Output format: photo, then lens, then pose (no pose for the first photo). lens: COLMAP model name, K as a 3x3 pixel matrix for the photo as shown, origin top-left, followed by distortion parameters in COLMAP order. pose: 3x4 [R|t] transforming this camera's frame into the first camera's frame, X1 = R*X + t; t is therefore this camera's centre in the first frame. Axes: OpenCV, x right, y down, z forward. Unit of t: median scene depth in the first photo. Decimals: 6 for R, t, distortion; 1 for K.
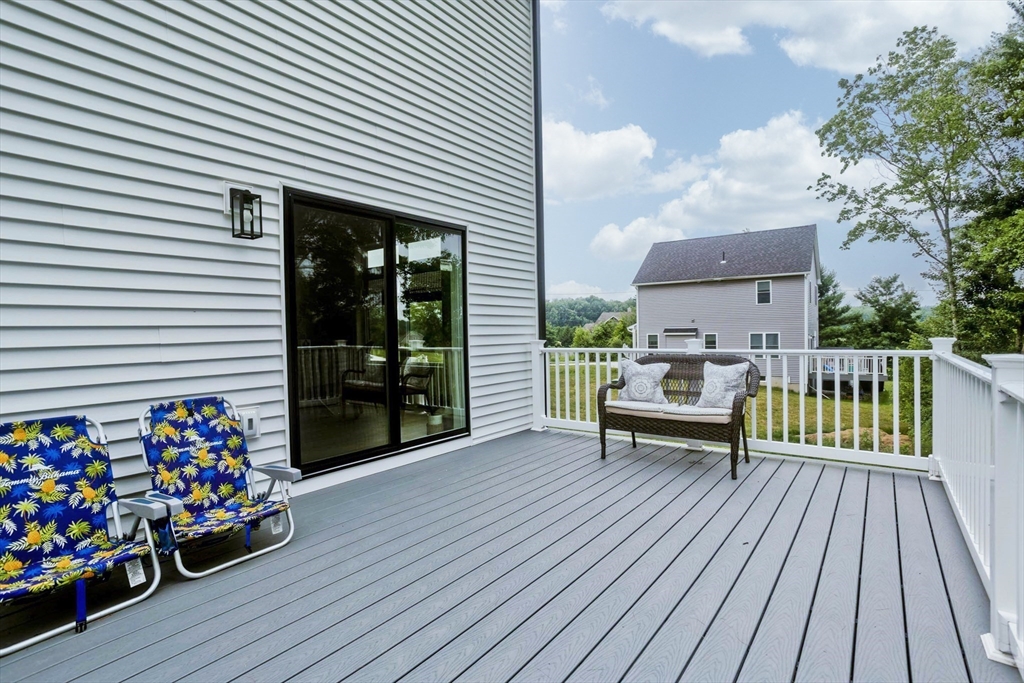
lens RADIAL K [[489.3, 0, 512.0], [0, 489.3, 341.5], [0, 0, 1]] dist [-0.001317, -0.000009]
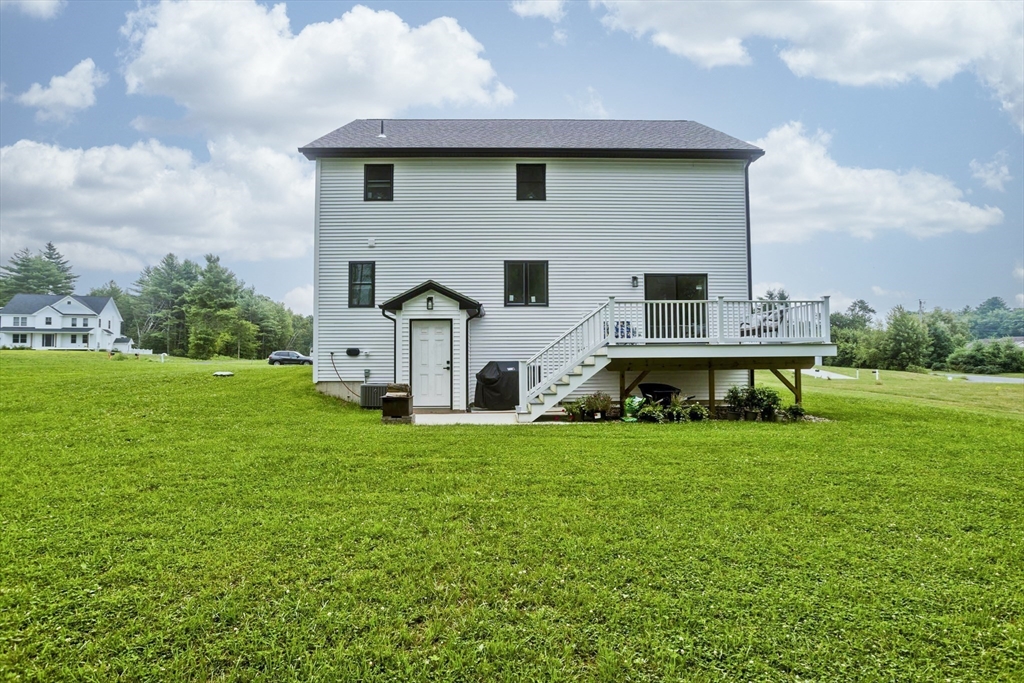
lens RADIAL K [[527.6, 0, 512.1], [0, 527.6, 357.1], [0, 0, 1]] dist [0.001709, 0.000186]
pose [[0.631998, -0.002602, -0.774966, 2.735349], [-0.027330, 0.999298, -0.025643, 0.642952], [0.774488, 0.037386, 0.631483, -3.189535]]
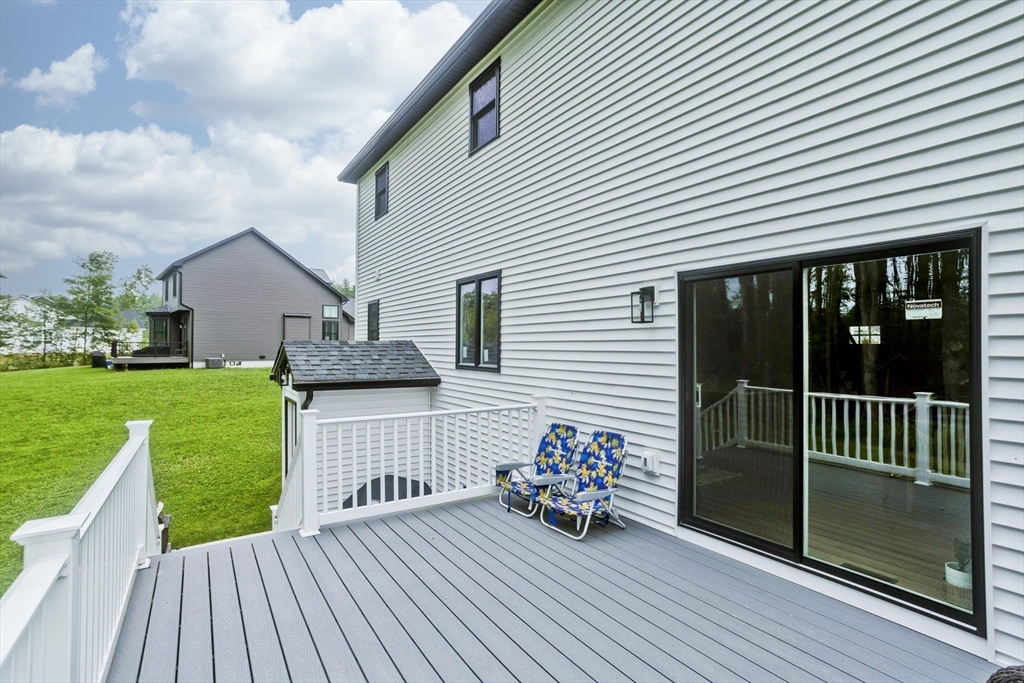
lens RADIAL K [[500.1, 0, 512.0], [0, 500.1, 341.5], [0, 0, 1]] dist [-0.000037, 0.000227]
pose [[-0.323583, 0.013400, -0.946105, 0.951700], [-0.016063, 0.999678, 0.019653, -0.198047], [0.946063, 0.021556, -0.323264, 1.199050]]
